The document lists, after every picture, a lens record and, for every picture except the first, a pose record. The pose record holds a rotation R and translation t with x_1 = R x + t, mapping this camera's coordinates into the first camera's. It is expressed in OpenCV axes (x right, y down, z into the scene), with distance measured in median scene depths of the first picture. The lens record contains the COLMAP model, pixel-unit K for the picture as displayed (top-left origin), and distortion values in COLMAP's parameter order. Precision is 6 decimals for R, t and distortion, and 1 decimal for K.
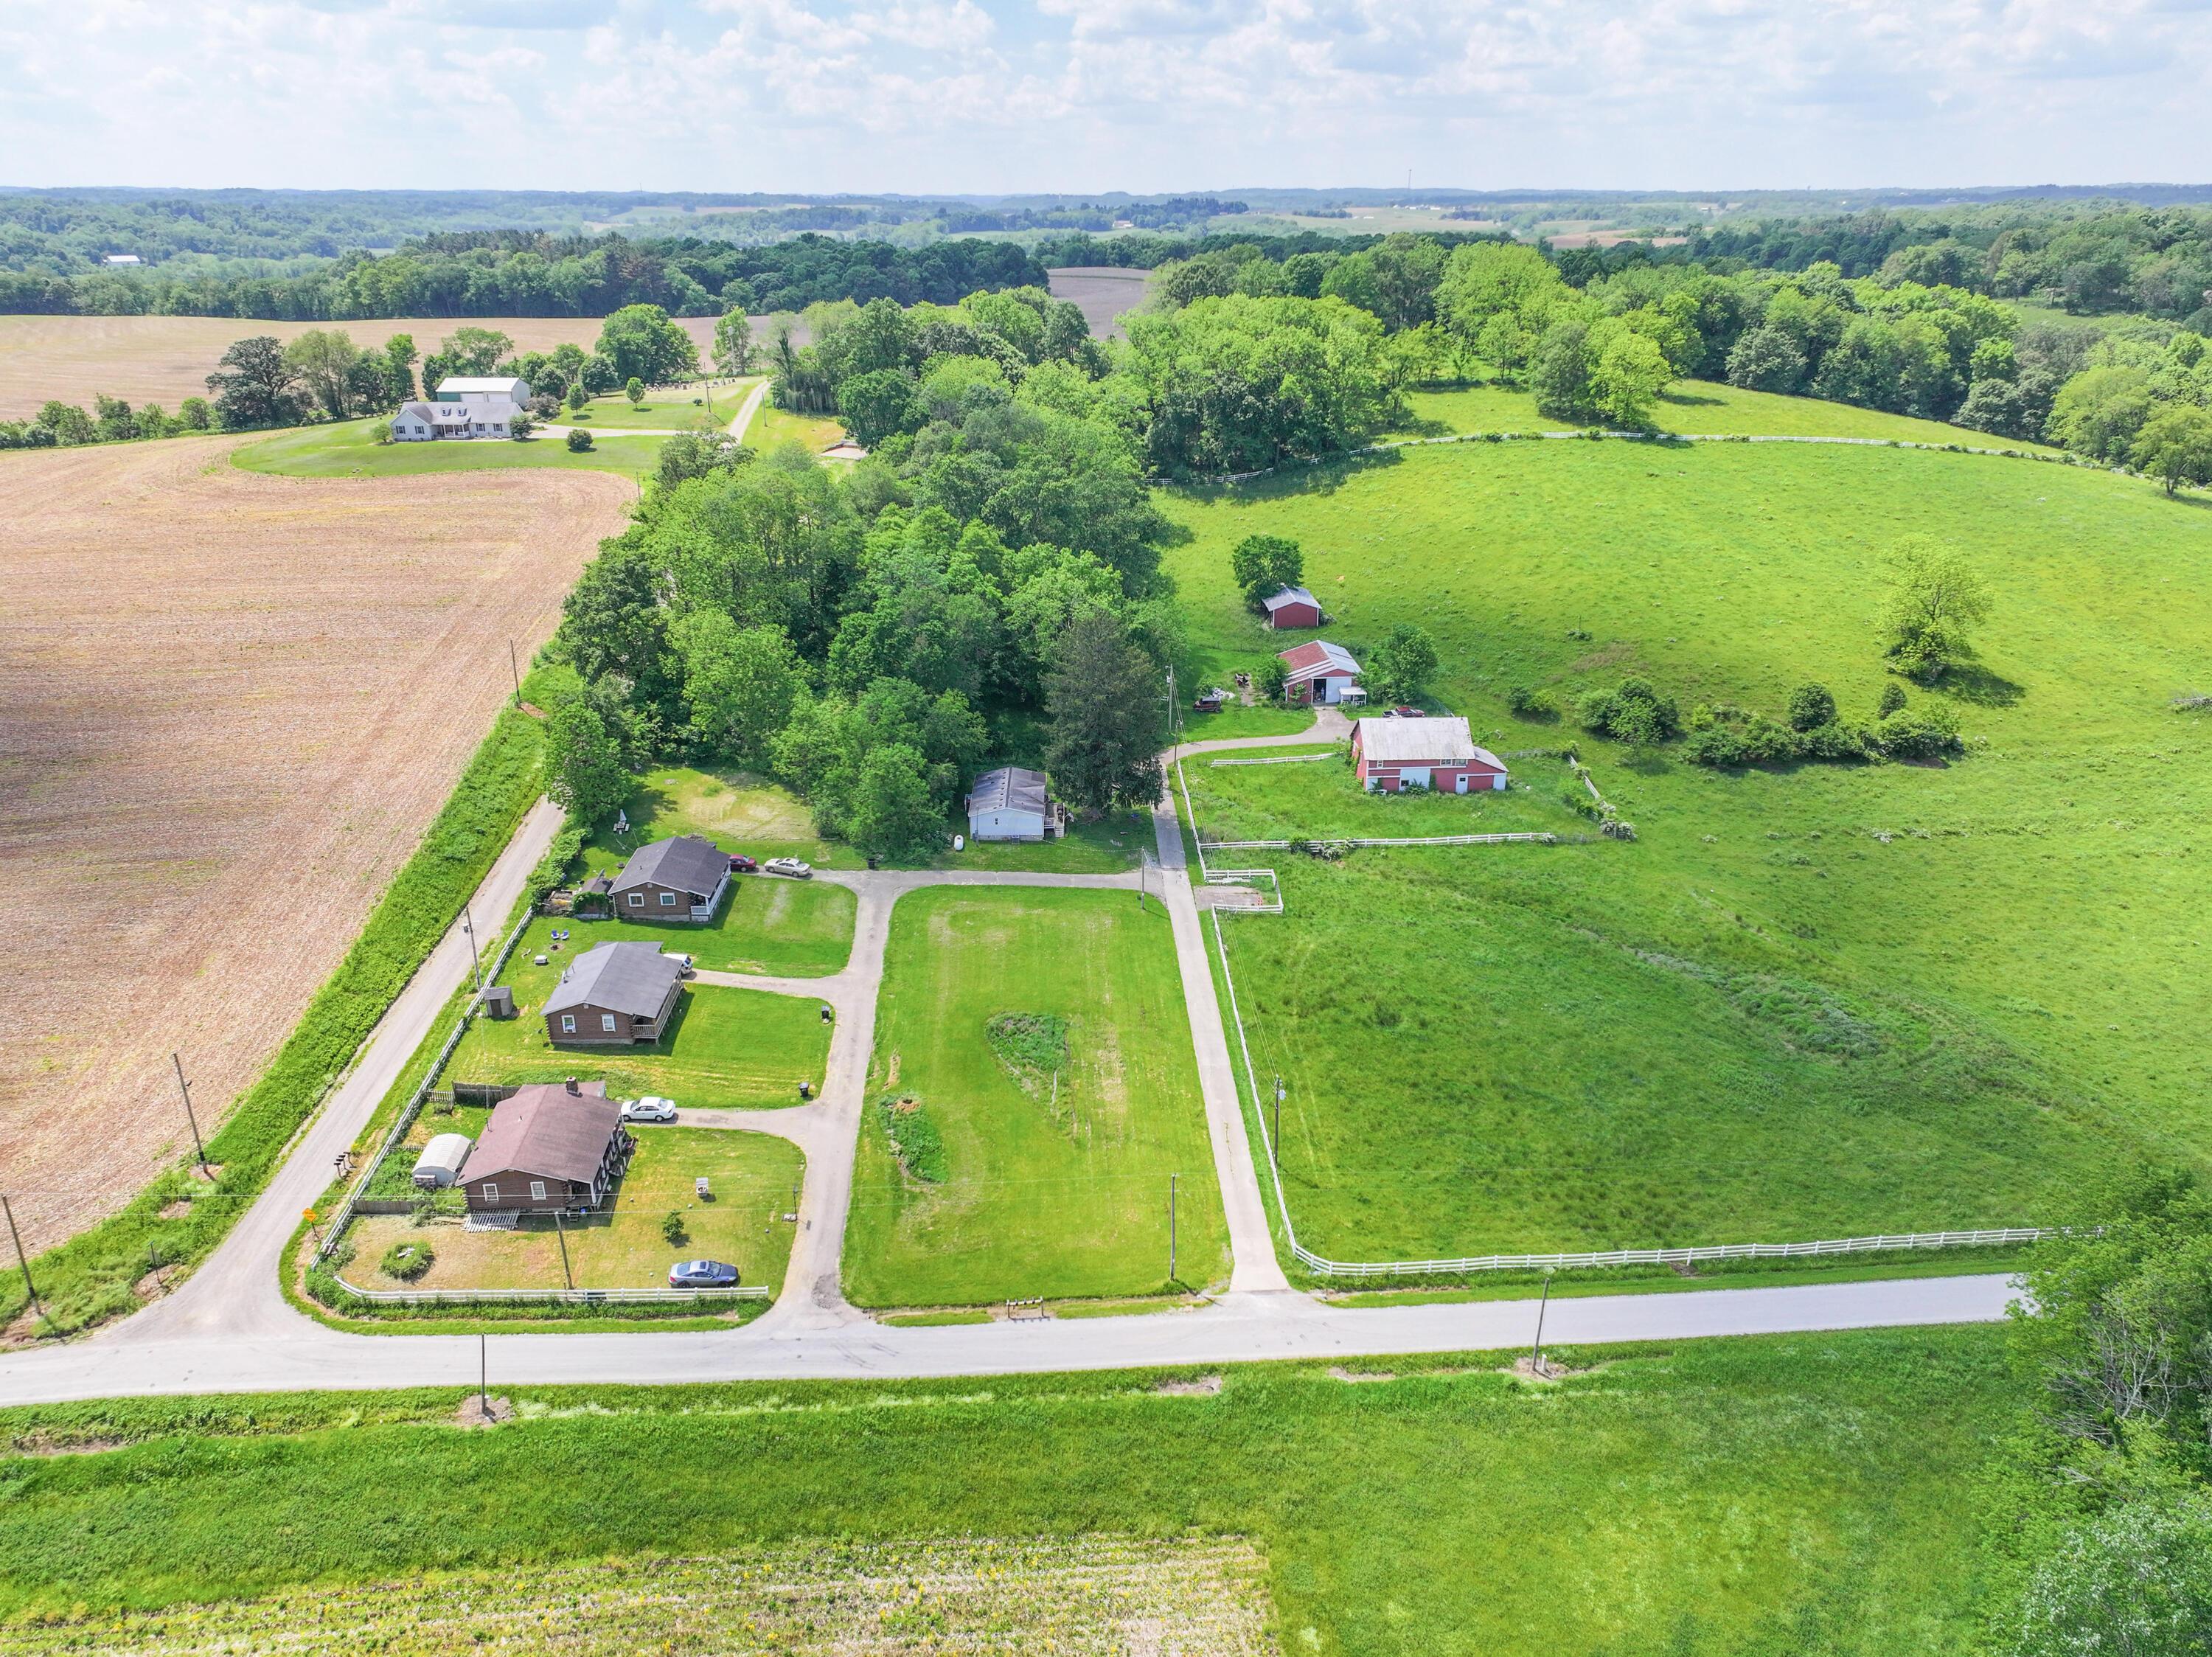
lens RADIAL K [[1542.7, 0, 1106.0], [0, 1542.7, 828.5], [0, 0, 1]] dist [0.008293, 0.004670]
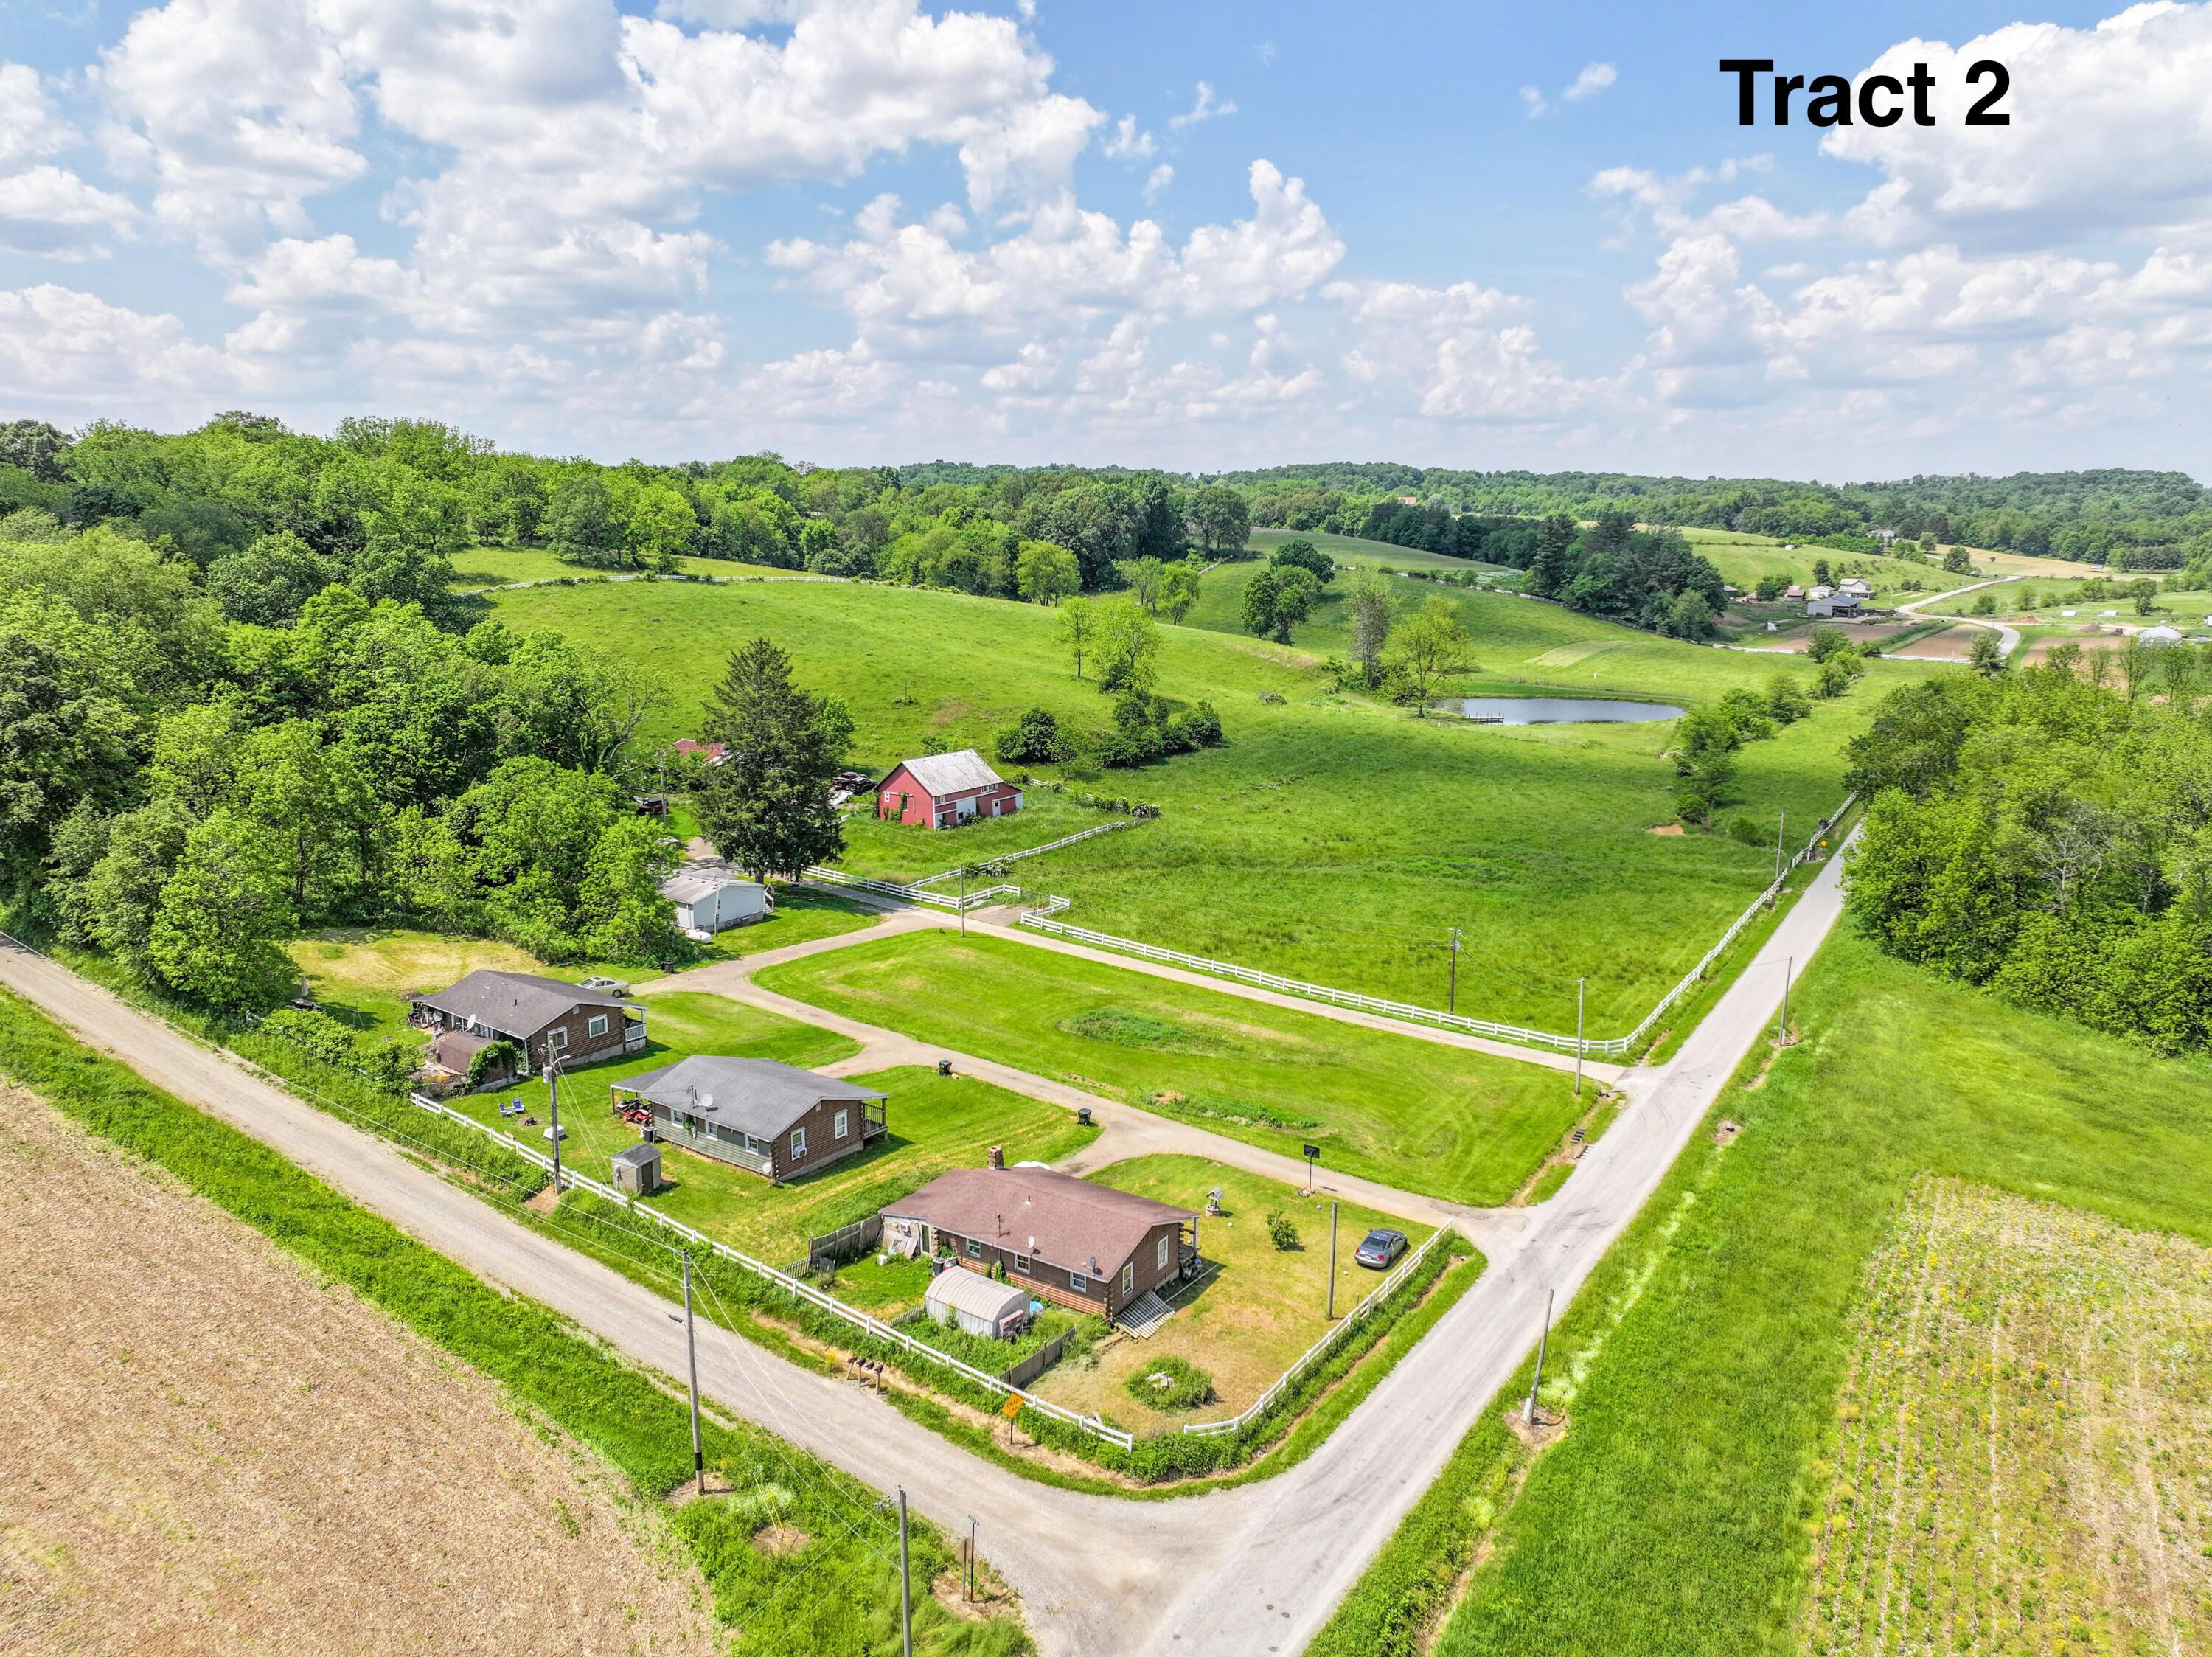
lens RADIAL K [[1542.7, 0, 1106.0], [0, 1542.7, 828.5], [0, 0, 1]] dist [0.008293, 0.004670]
pose [[0.605026, -0.153319, 0.781304, -0.451768], [0.289433, 0.956505, -0.036432, 0.035829], [-0.741735, 0.248178, 0.623086, 0.274248]]
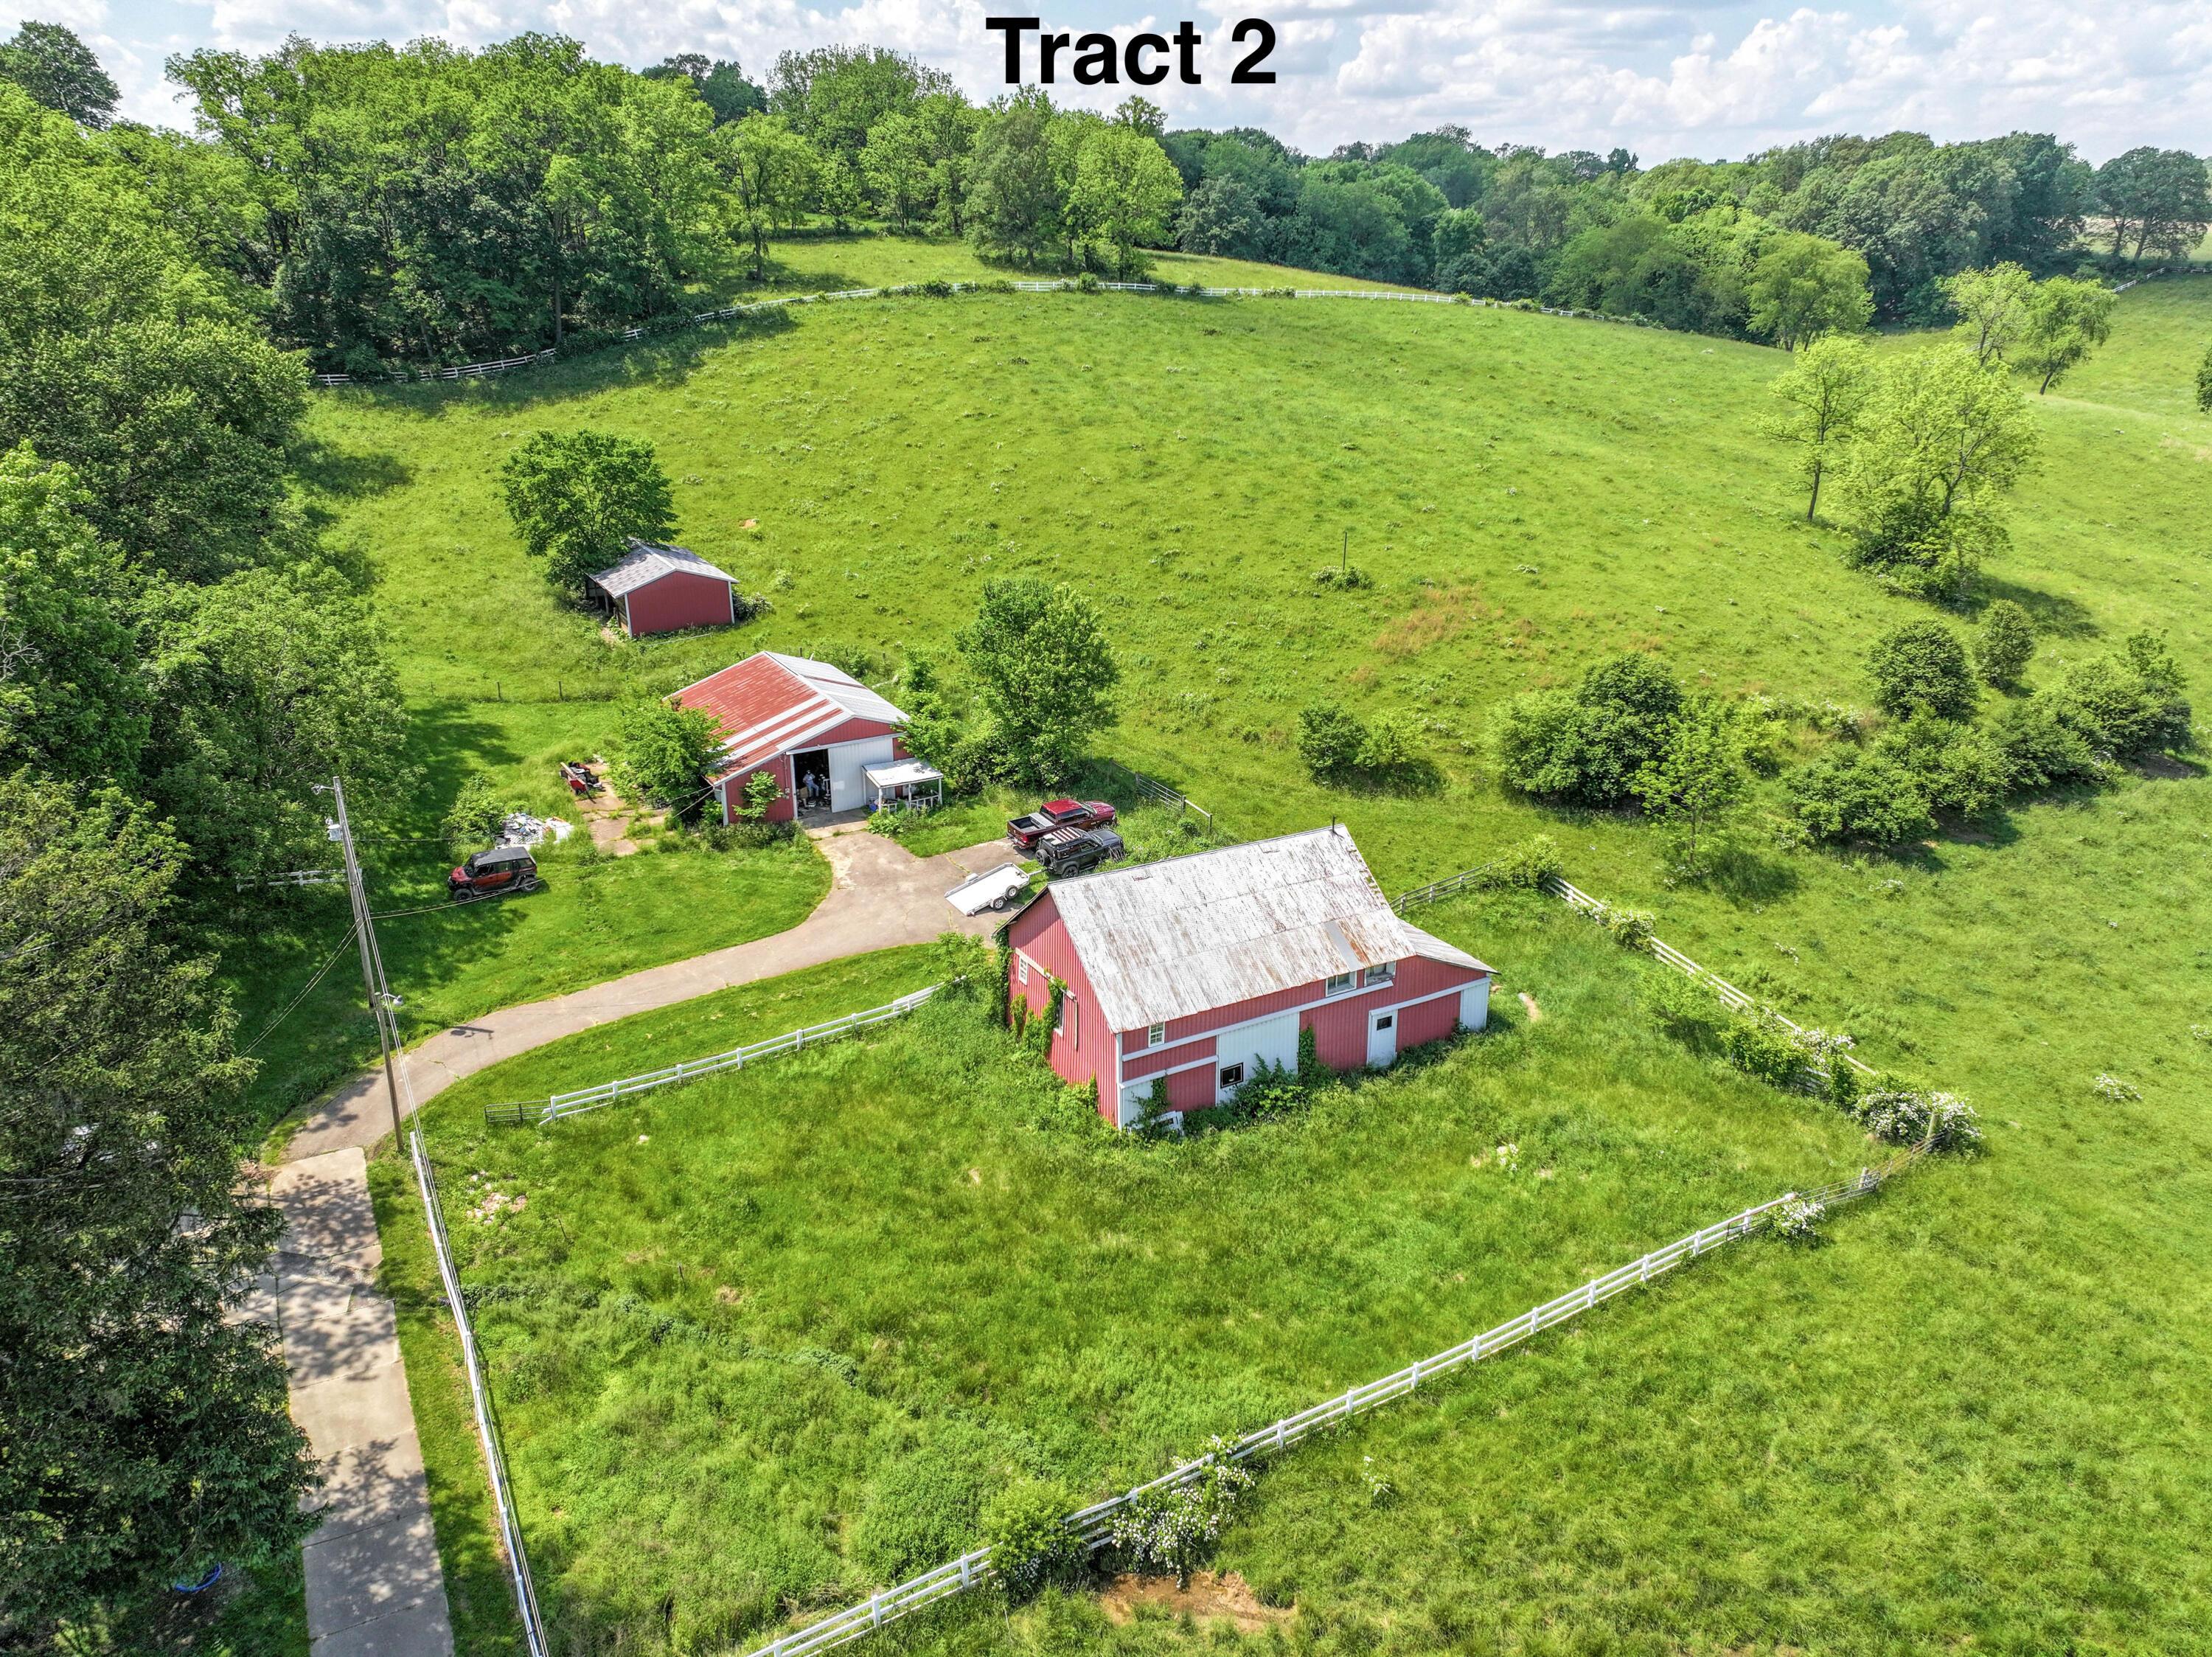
lens RADIAL K [[1542.7, 0, 1106.0], [0, 1542.7, 828.5], [0, 0, 1]] dist [0.008293, 0.004670]
pose [[0.897281, -0.152036, 0.414454, 0.047026], [0.156741, 0.987375, 0.022863, -0.075815], [-0.412697, 0.044447, 0.909783, 0.634536]]
